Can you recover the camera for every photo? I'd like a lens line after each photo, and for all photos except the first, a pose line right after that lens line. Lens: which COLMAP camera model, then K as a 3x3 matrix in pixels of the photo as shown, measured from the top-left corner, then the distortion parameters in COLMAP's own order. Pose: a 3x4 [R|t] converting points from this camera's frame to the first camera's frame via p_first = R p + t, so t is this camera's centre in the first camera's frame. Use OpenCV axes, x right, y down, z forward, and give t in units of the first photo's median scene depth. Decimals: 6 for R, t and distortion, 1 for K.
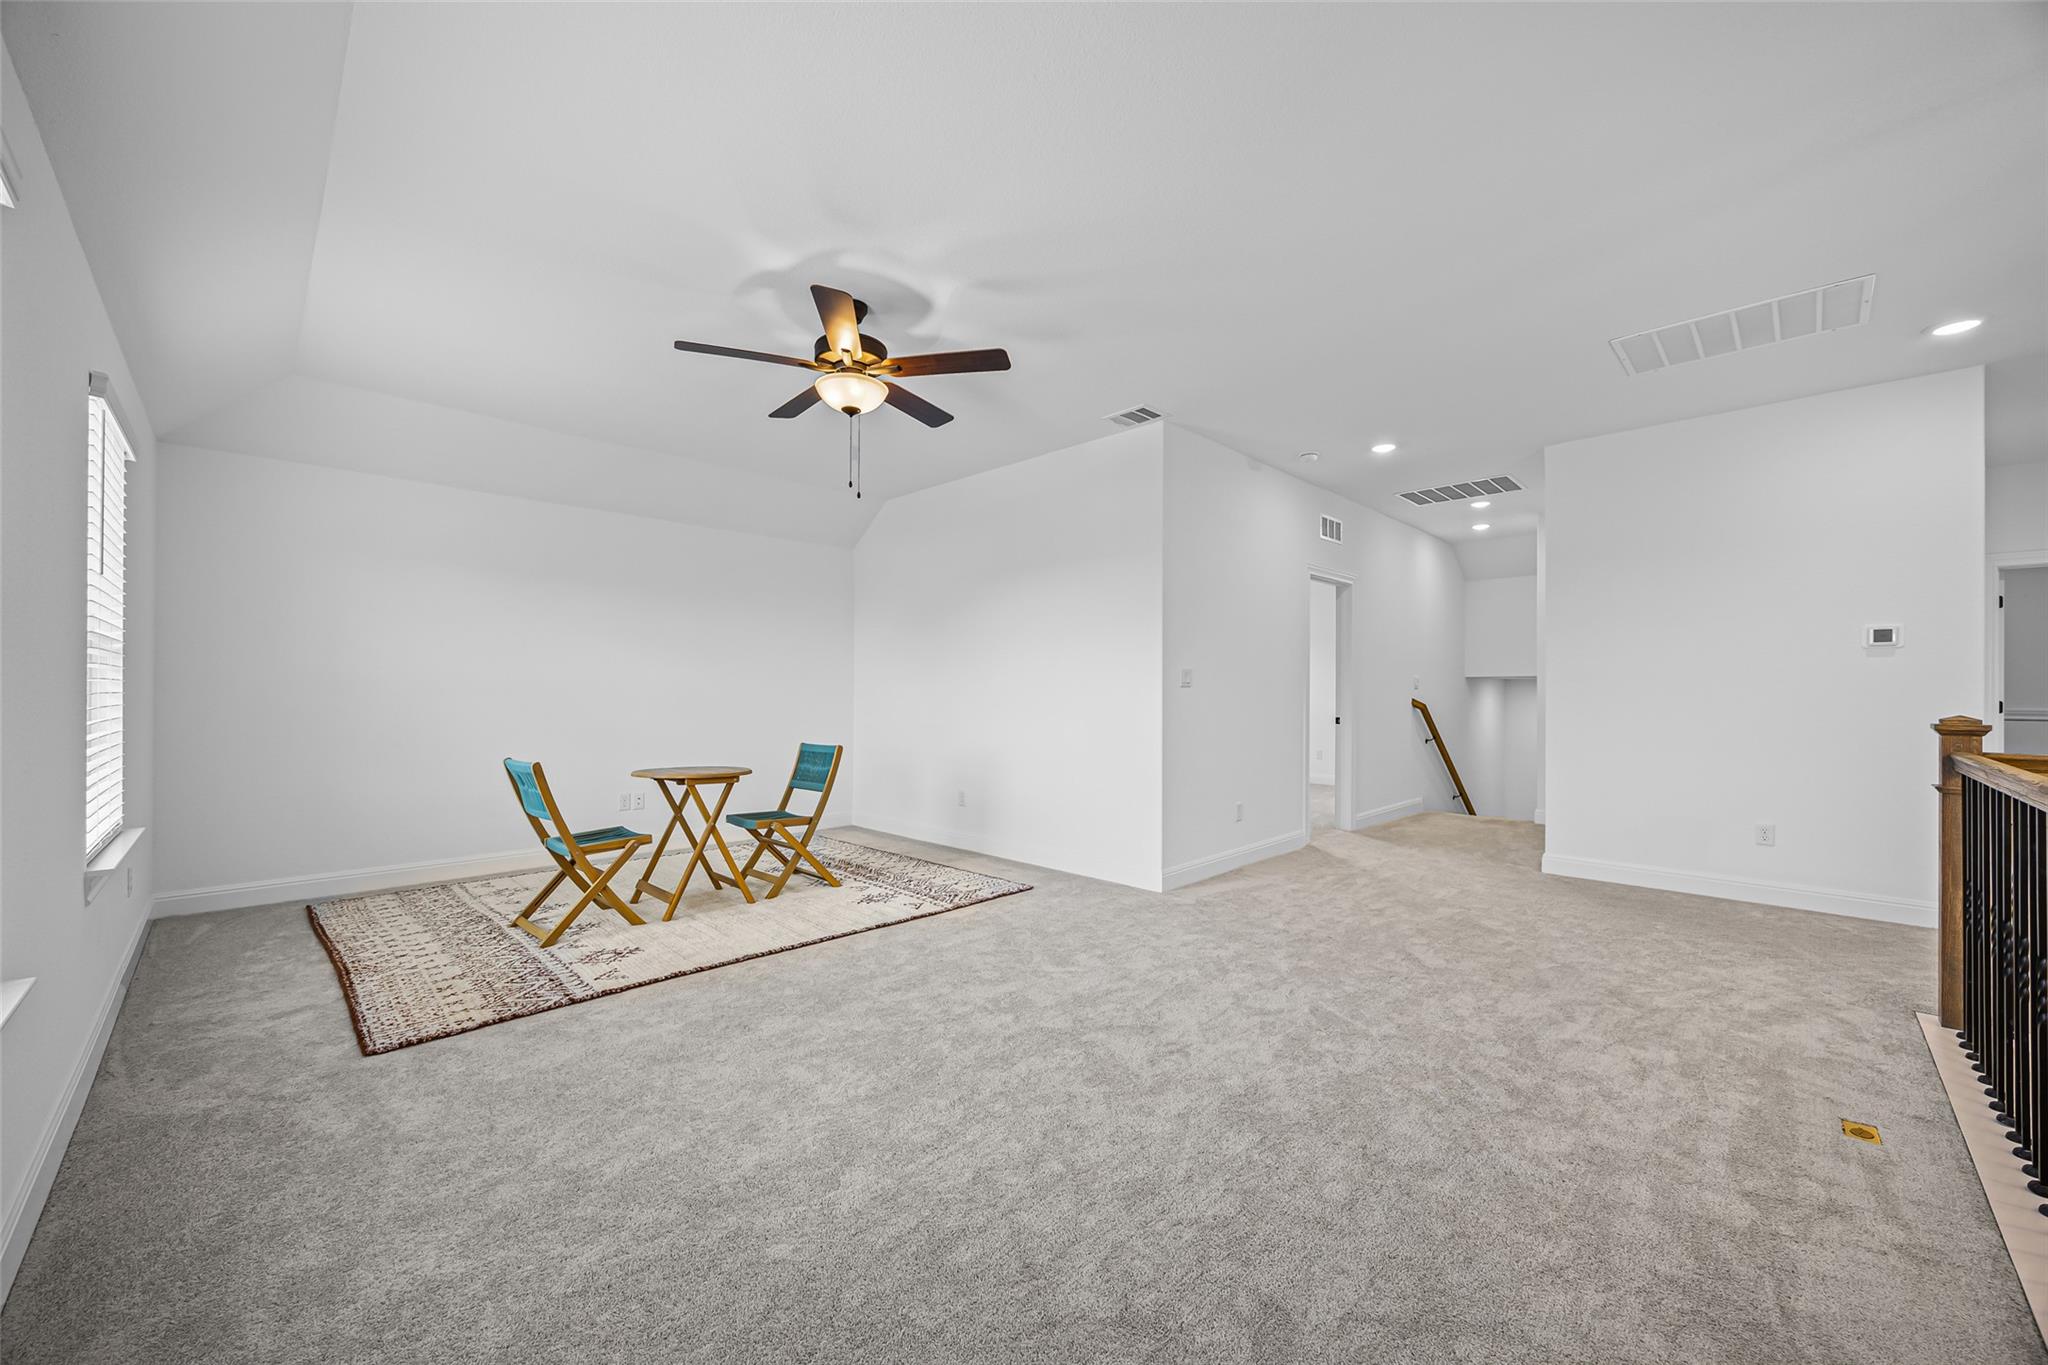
lens RADIAL K [[812.0, 0, 1046.3], [0, 812.0, 690.6], [0, 0, 1]] dist [0.003372, 0.000173]
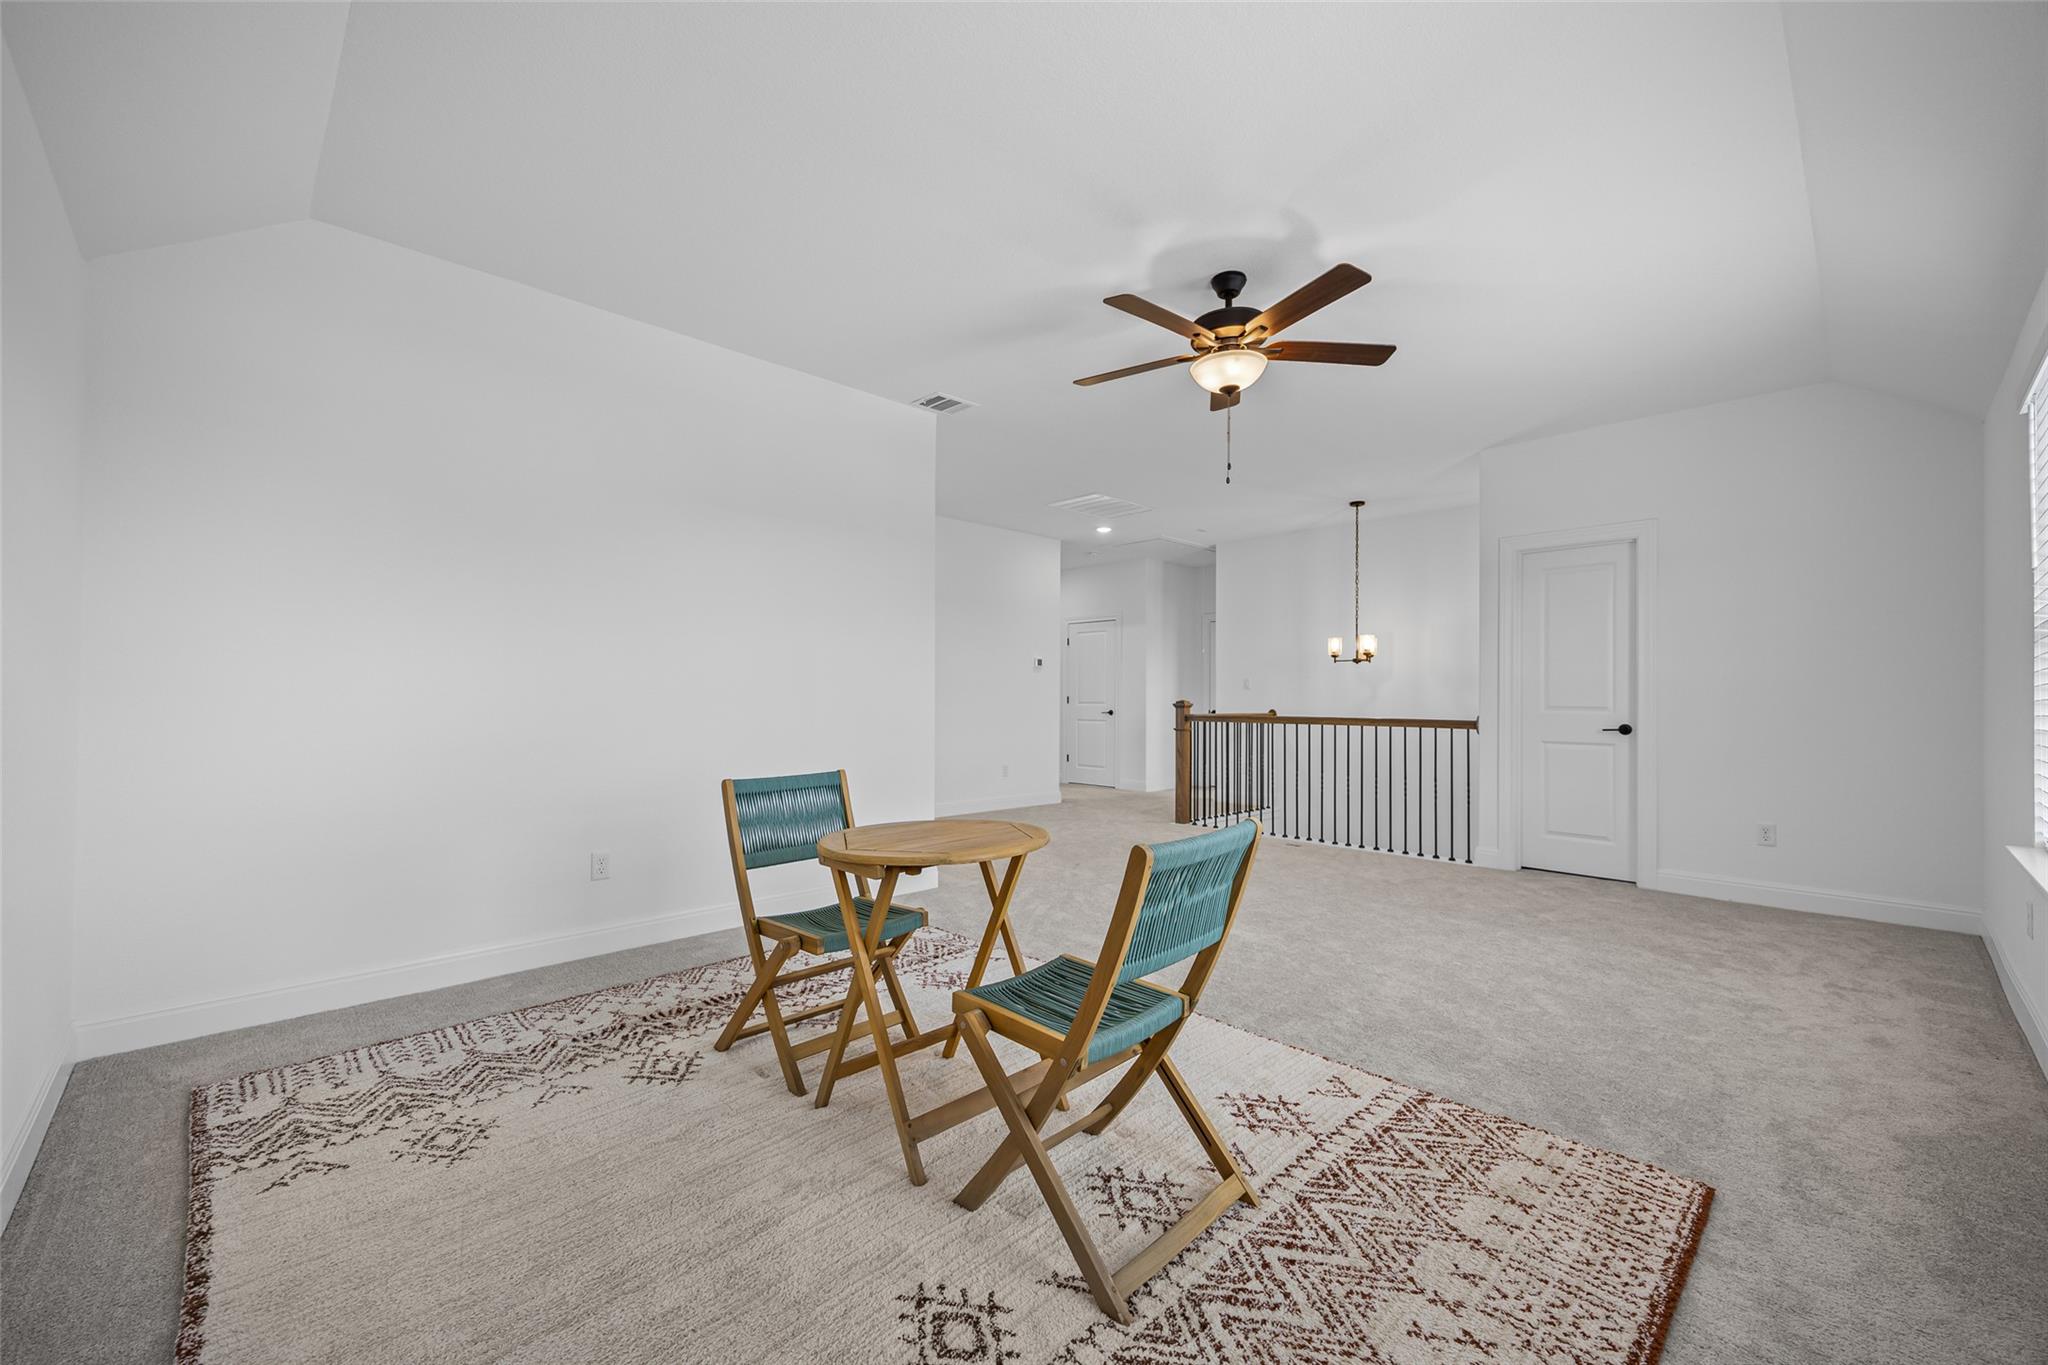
lens RADIAL K [[812.0, 0, 1033.0], [0, 812.0, 690.2], [0, 0, 1]] dist [0.003372, 0.000173]
pose [[0.013042, 0.008958, 0.999875, -1.082359], [-0.002653, 0.999957, -0.008925, 0.018126], [-0.999911, -0.002537, 0.013065, 1.101504]]
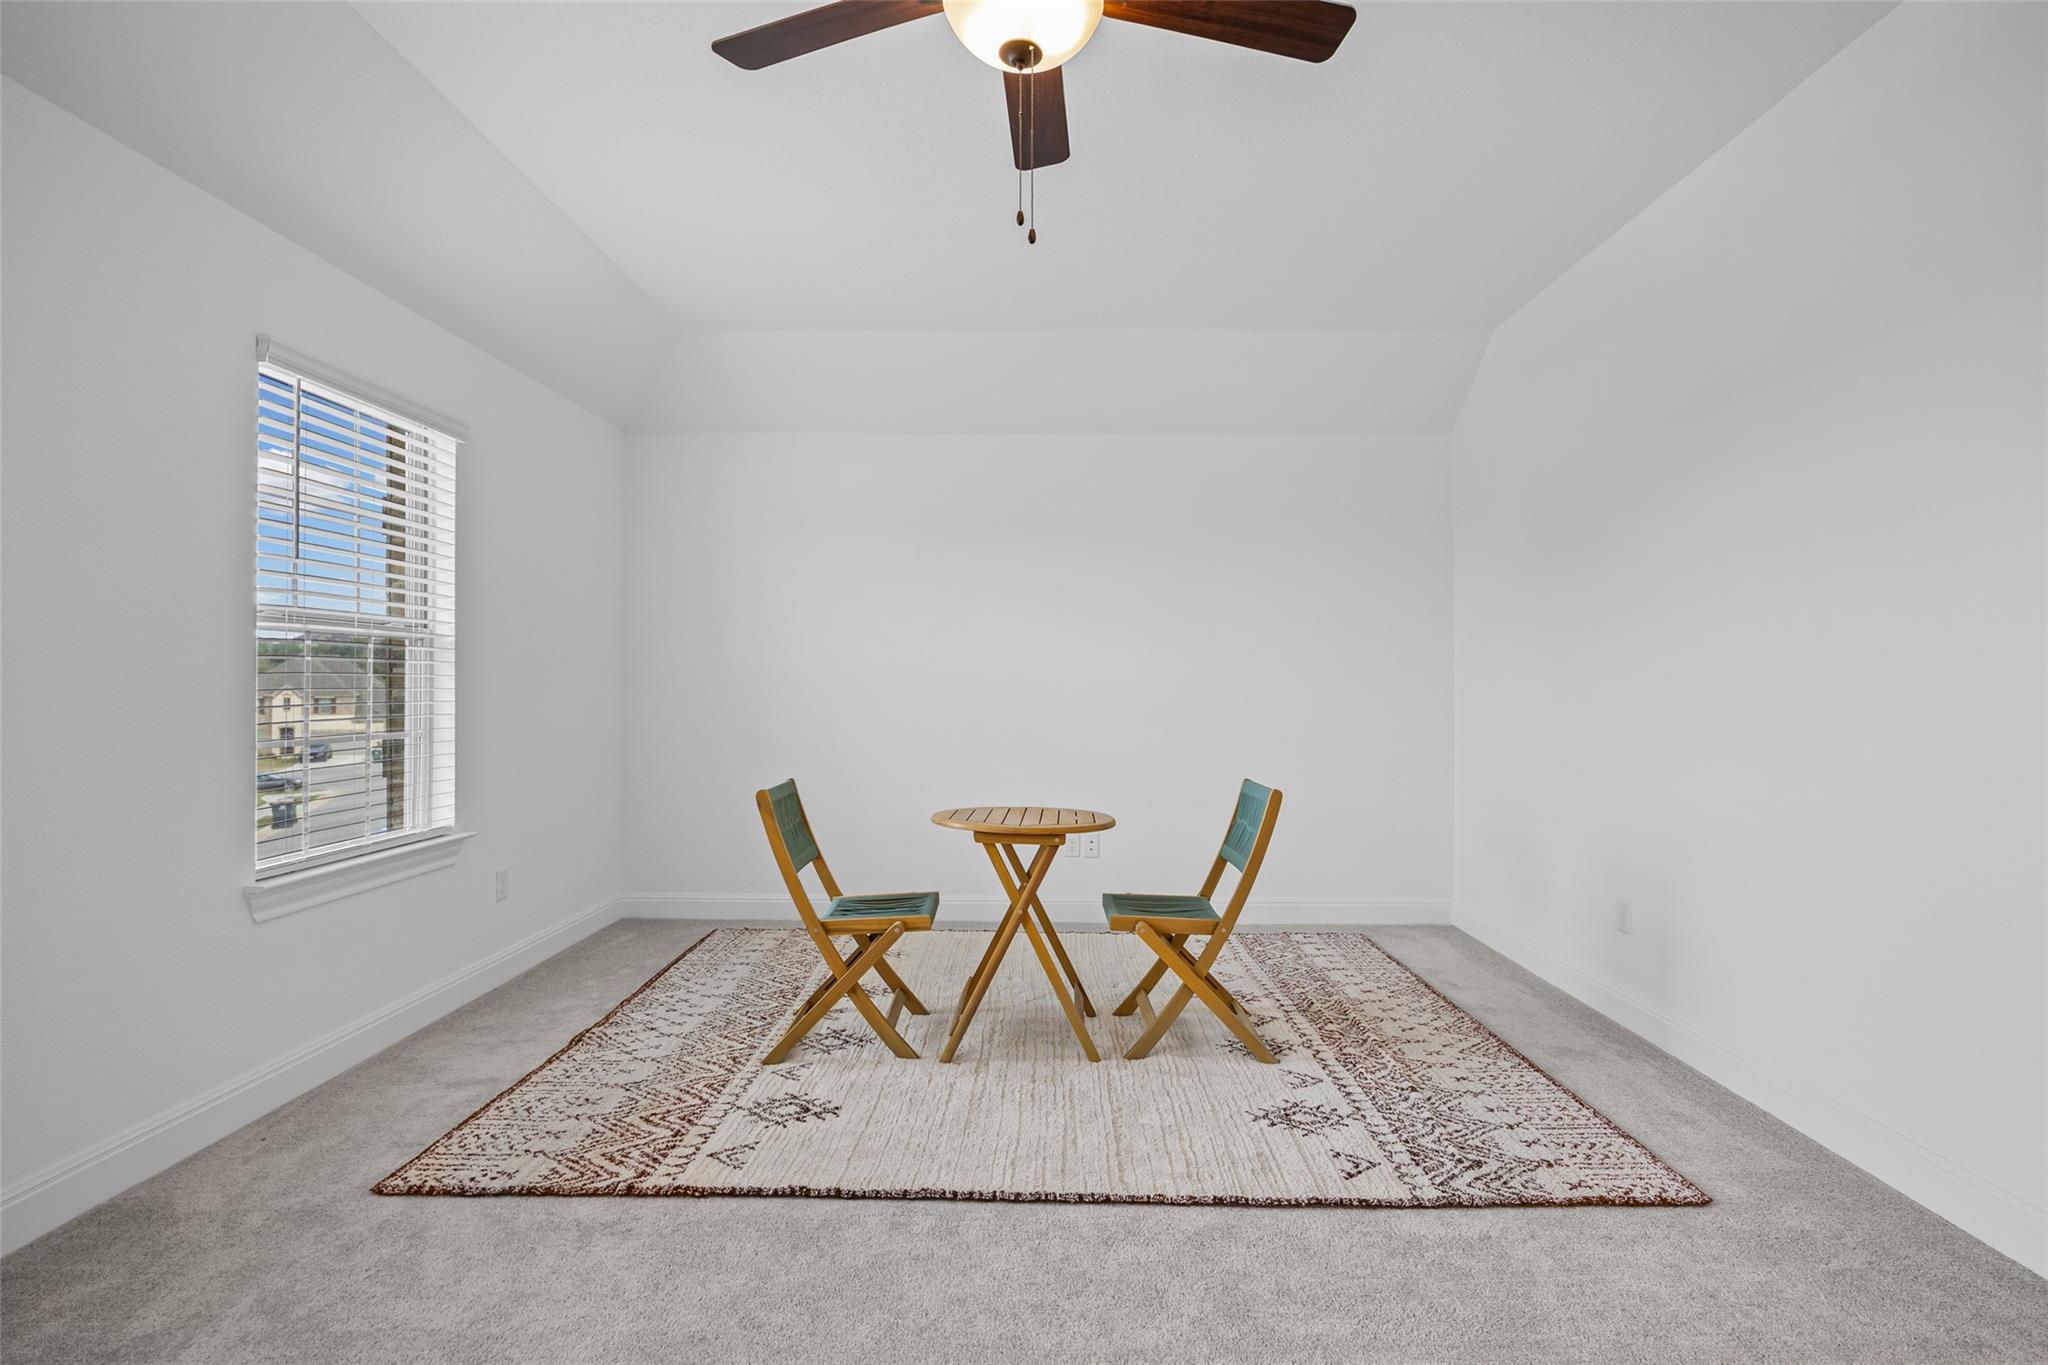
lens RADIAL K [[1033.7, 0, 1027.8], [0, 1033.7, 674.7], [0, 0, 1]] dist [-0.006310, -0.000853]
pose [[0.679121, -0.006279, -0.733999, 0.157514], [-0.000976, 0.999955, -0.009457, 0.000358], [0.734026, 0.007139, 0.679084, 0.562736]]
